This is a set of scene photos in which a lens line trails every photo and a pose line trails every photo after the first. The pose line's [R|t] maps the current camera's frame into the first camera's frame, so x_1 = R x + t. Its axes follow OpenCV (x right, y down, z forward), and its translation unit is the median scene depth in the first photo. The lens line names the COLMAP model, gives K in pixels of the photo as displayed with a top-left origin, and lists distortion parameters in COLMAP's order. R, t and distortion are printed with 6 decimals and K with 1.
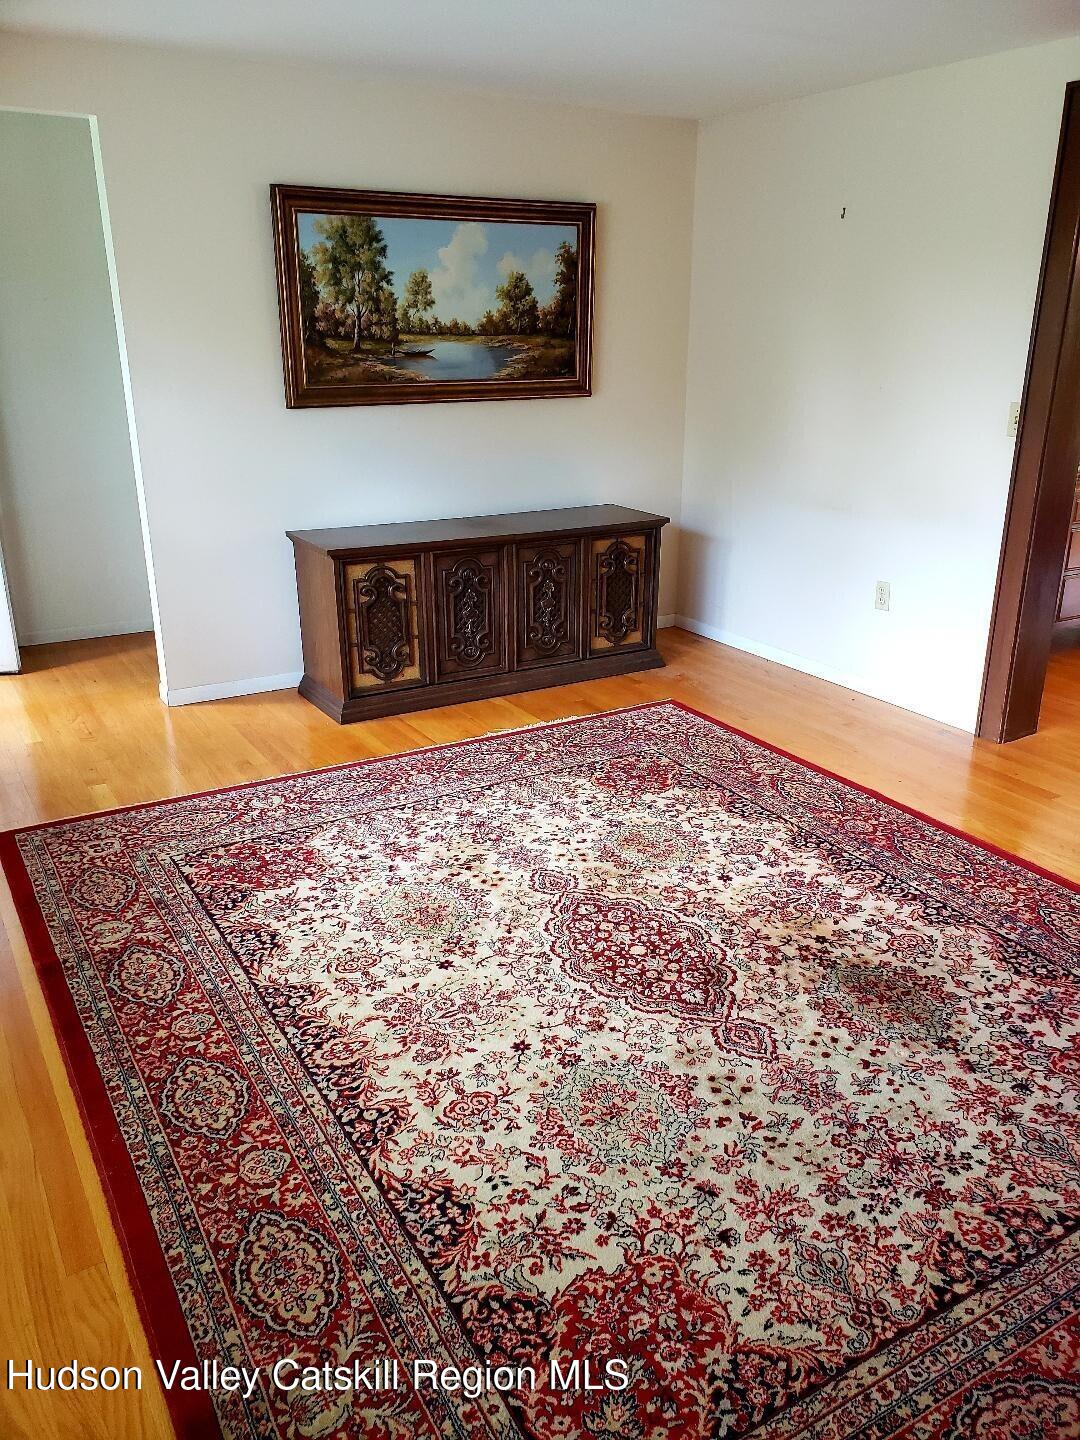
lens RADIAL K [[1138.0, 0, 584.4], [0, 1138.0, 695.4], [0, 0, 1]] dist [0.236430, -0.571090]
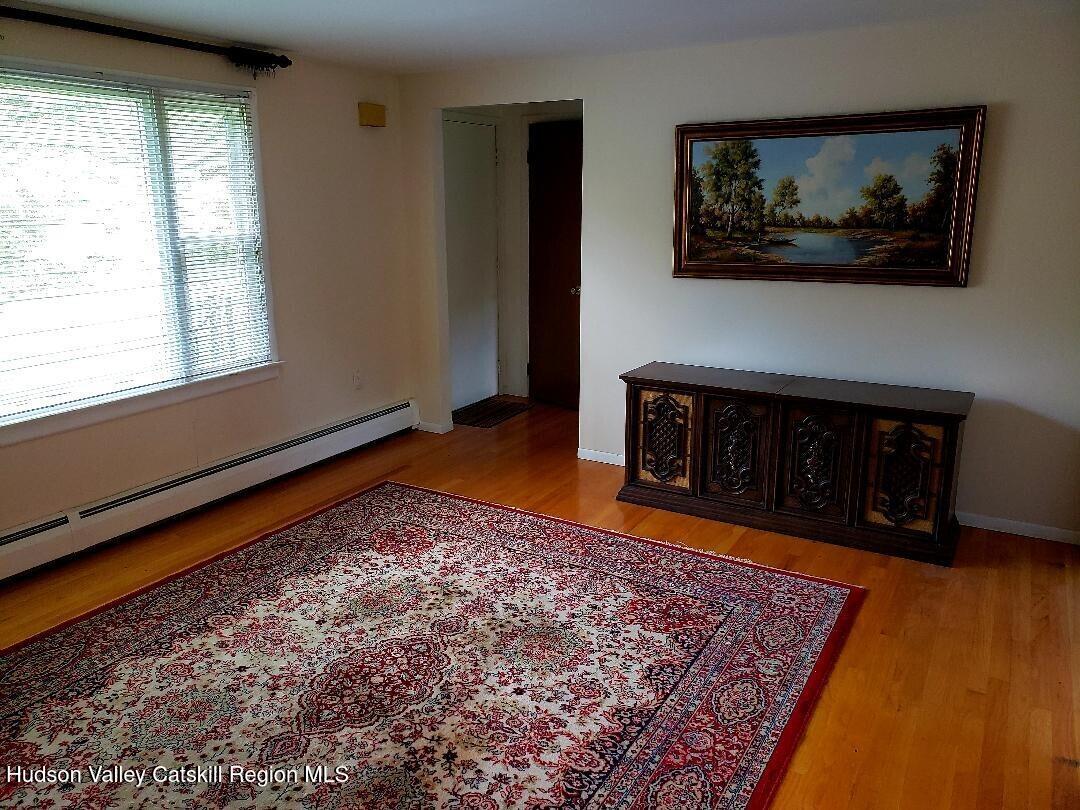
lens RADIAL K [[839.9, 0, 500.0], [0, 839.9, 394.8], [0, 0, 1]] dist [0.036605, -0.005756]
pose [[0.437382, 0.204277, -0.875767, 0.681816], [-0.271808, 0.958339, 0.087789, -0.169857], [0.857215, 0.199643, 0.474684, 0.435631]]
